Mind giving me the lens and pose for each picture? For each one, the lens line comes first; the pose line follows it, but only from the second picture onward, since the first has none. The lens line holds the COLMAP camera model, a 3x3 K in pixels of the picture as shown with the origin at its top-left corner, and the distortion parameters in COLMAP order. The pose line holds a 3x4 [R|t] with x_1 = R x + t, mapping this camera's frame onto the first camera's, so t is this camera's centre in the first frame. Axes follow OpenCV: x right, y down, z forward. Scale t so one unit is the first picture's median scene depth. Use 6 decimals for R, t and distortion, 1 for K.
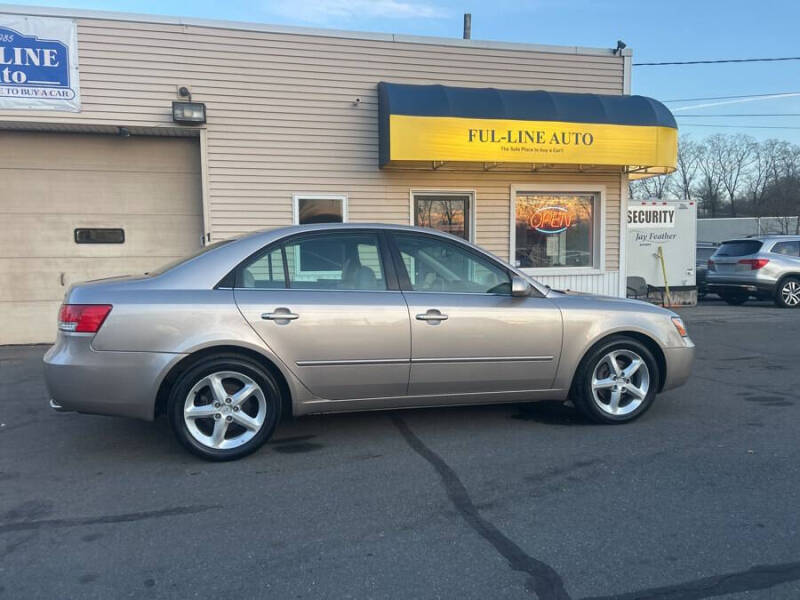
lens RADIAL K [[603.2, 0, 395.6], [0, 603.2, 300.4], [0, 0, 1]] dist [0.044264, -0.046755]
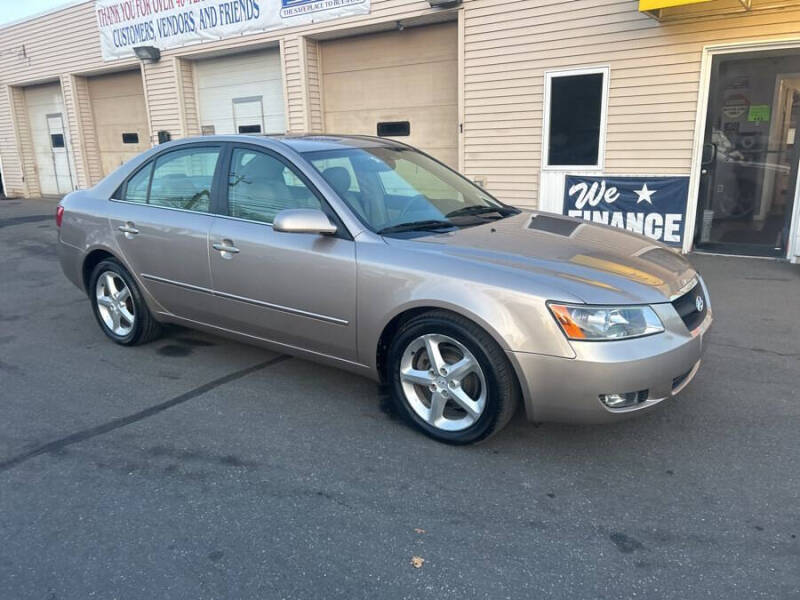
lens RADIAL K [[603.2, 0, 406.5], [0, 603.2, 294.9], [0, 0, 1]] dist [0.044264, -0.046755]
pose [[0.638807, 0.186889, -0.746323, 0.439862], [-0.035180, 0.976129, 0.214324, -0.051367], [0.768562, -0.110656, 0.630133, 0.309331]]
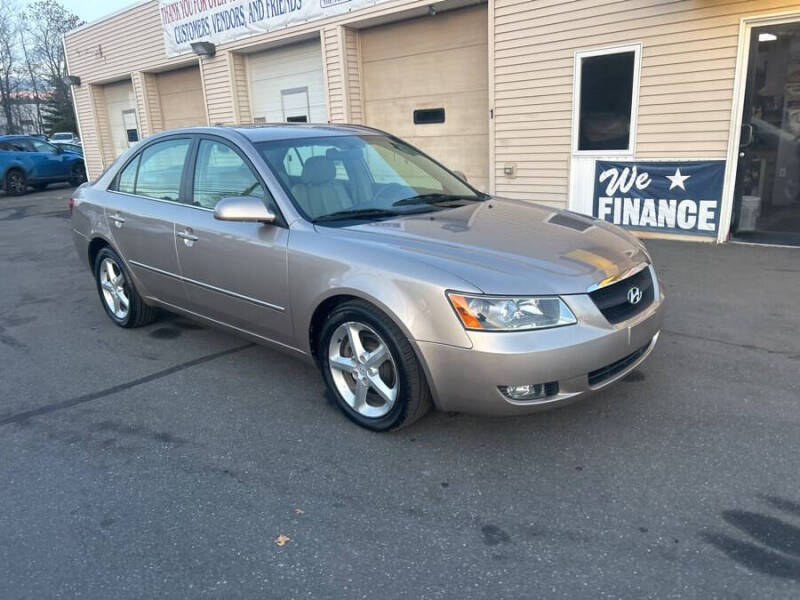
lens RADIAL K [[603.2, 0, 407.5], [0, 603.2, 304.9], [0, 0, 1]] dist [0.044264, -0.046755]
pose [[0.532630, 0.221435, -0.816867, 0.496113], [-0.017997, 0.967912, 0.250644, -0.053459], [0.846157, -0.118799, 0.519524, 0.383440]]
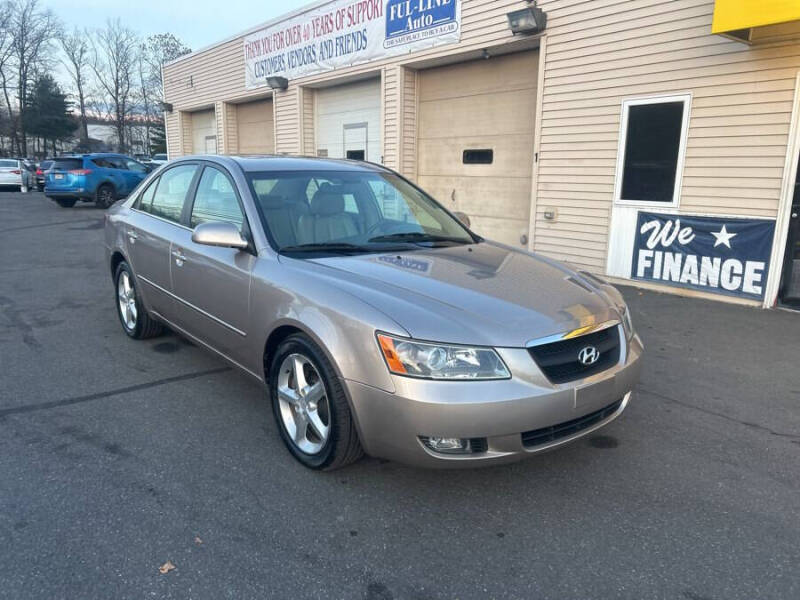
lens RADIAL K [[603.2, 0, 396.6], [0, 603.2, 302.1], [0, 0, 1]] dist [0.044264, -0.046755]
pose [[0.399353, 0.212296, -0.891879, 0.522978], [-0.077119, 0.977151, 0.198062, -0.058328], [0.913548, -0.010316, 0.406600, 0.448263]]
